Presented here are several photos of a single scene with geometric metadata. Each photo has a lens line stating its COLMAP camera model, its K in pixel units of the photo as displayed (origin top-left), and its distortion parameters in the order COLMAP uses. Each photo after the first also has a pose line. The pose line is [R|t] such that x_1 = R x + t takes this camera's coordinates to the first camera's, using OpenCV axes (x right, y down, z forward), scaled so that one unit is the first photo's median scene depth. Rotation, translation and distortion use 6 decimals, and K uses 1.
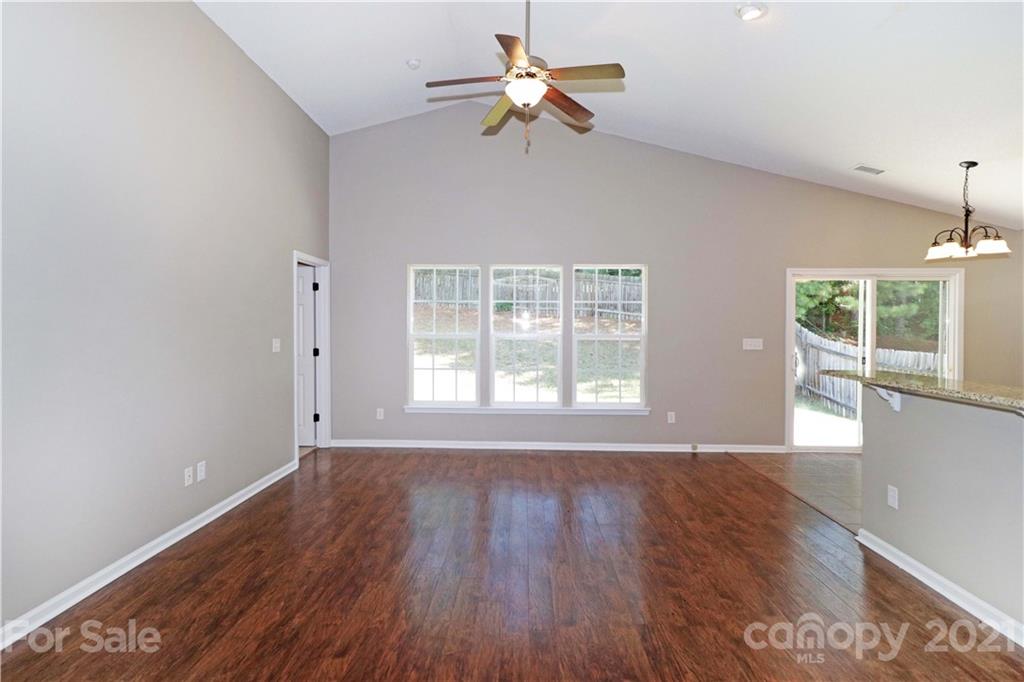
lens RADIAL K [[509.6, 0, 506.6], [0, 509.6, 330.1], [0, 0, 1]] dist [0.000305, 0.000296]
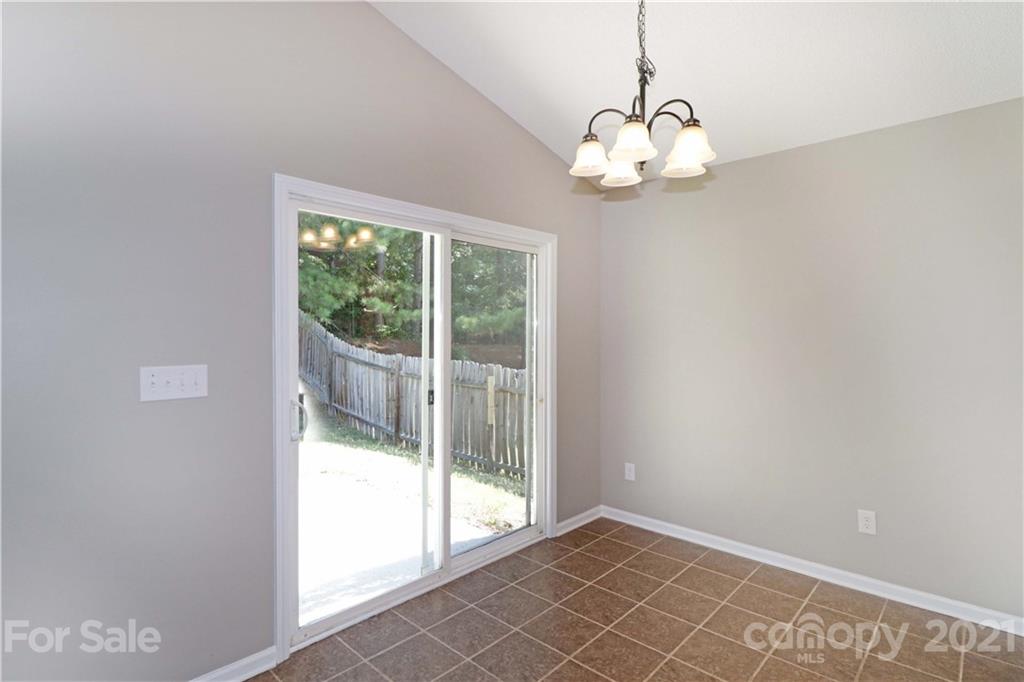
lens RADIAL K [[515.6, 0, 499.3], [0, 515.6, 338.1], [0, 0, 1]] dist [-0.000451, 0.000119]
pose [[0.665915, -0.011514, 0.745939, 0.372168], [0.007699, 0.999934, 0.008562, -0.002195], [-0.745988, 0.000042, 0.665959, 0.618490]]
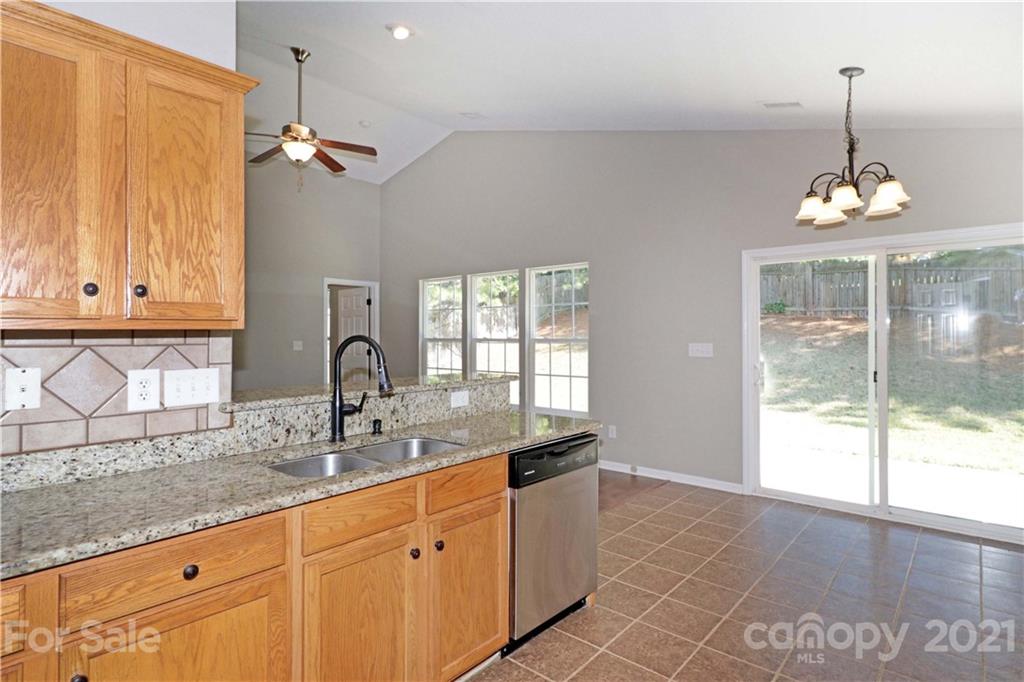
lens RADIAL K [[534.4, 0, 508.3], [0, 534.4, 331.2], [0, 0, 1]] dist [-0.004258, -0.000434]
pose [[0.775805, -0.009151, -0.630907, 0.773320], [0.001196, 0.999914, -0.013032, 0.008529], [0.630972, 0.009356, 0.775749, 0.160219]]
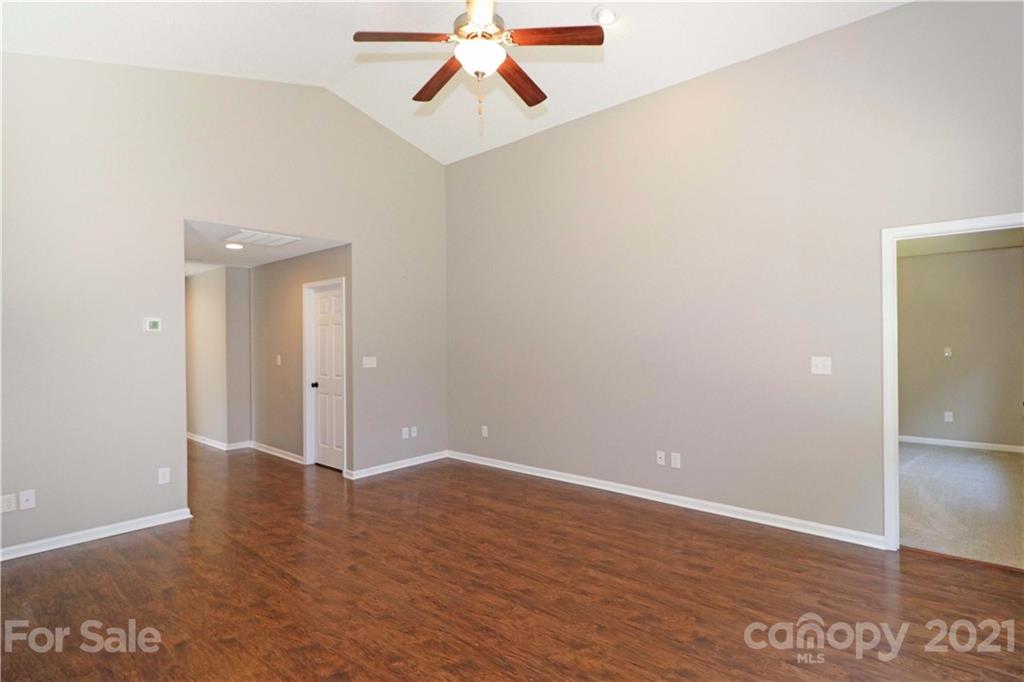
lens RADIAL K [[516.7, 0, 507.1], [0, 516.7, 344.6], [0, 0, 1]] dist [-0.000009, -0.000437]
pose [[-0.638446, 0.007482, -0.769630, 0.380441], [0.003658, 0.999971, 0.006686, -0.007431], [0.769658, 0.001453, -0.638455, 0.916091]]
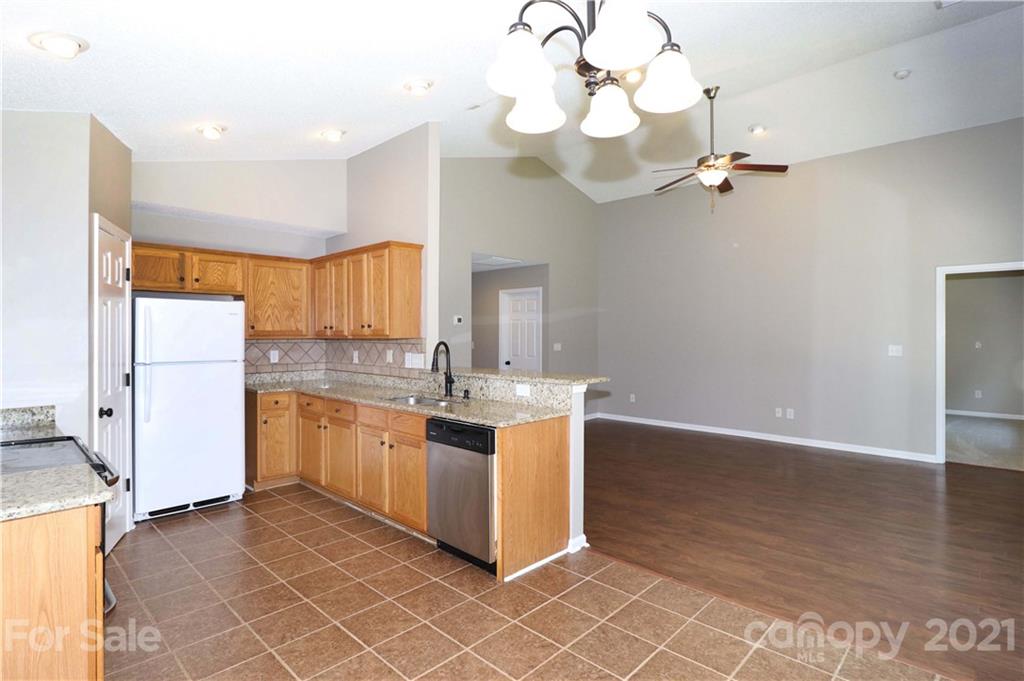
lens RADIAL K [[513.8, 0, 507.0], [0, 513.8, 336.0], [0, 0, 1]] dist [-0.001915, -0.000102]
pose [[-0.667808, 0.000106, -0.744334, 0.909260], [-0.007149, 0.999953, 0.006556, -0.005945], [0.744299, 0.009699, -0.667776, 0.912407]]
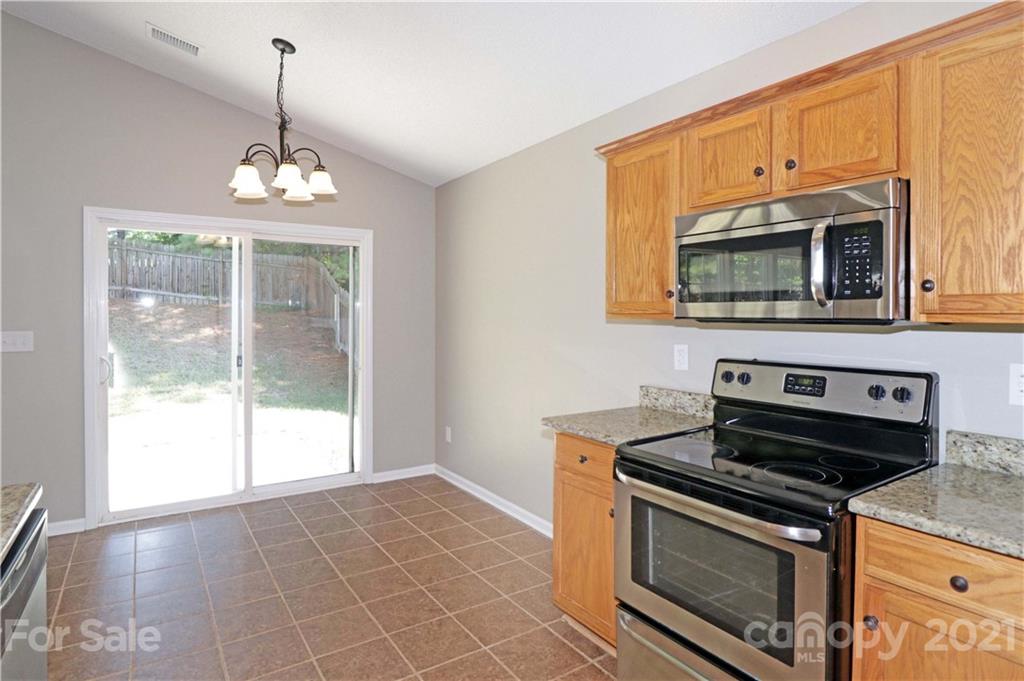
lens RADIAL K [[552.4, 0, 491.0], [0, 552.4, 318.9], [0, 0, 1]] dist [-0.016841, -0.000518]
pose [[0.824140, -0.007569, 0.566336, 0.571427], [0.005330, 0.999970, 0.005609, 0.003304], [-0.566361, -0.001604, 0.824155, 0.238131]]
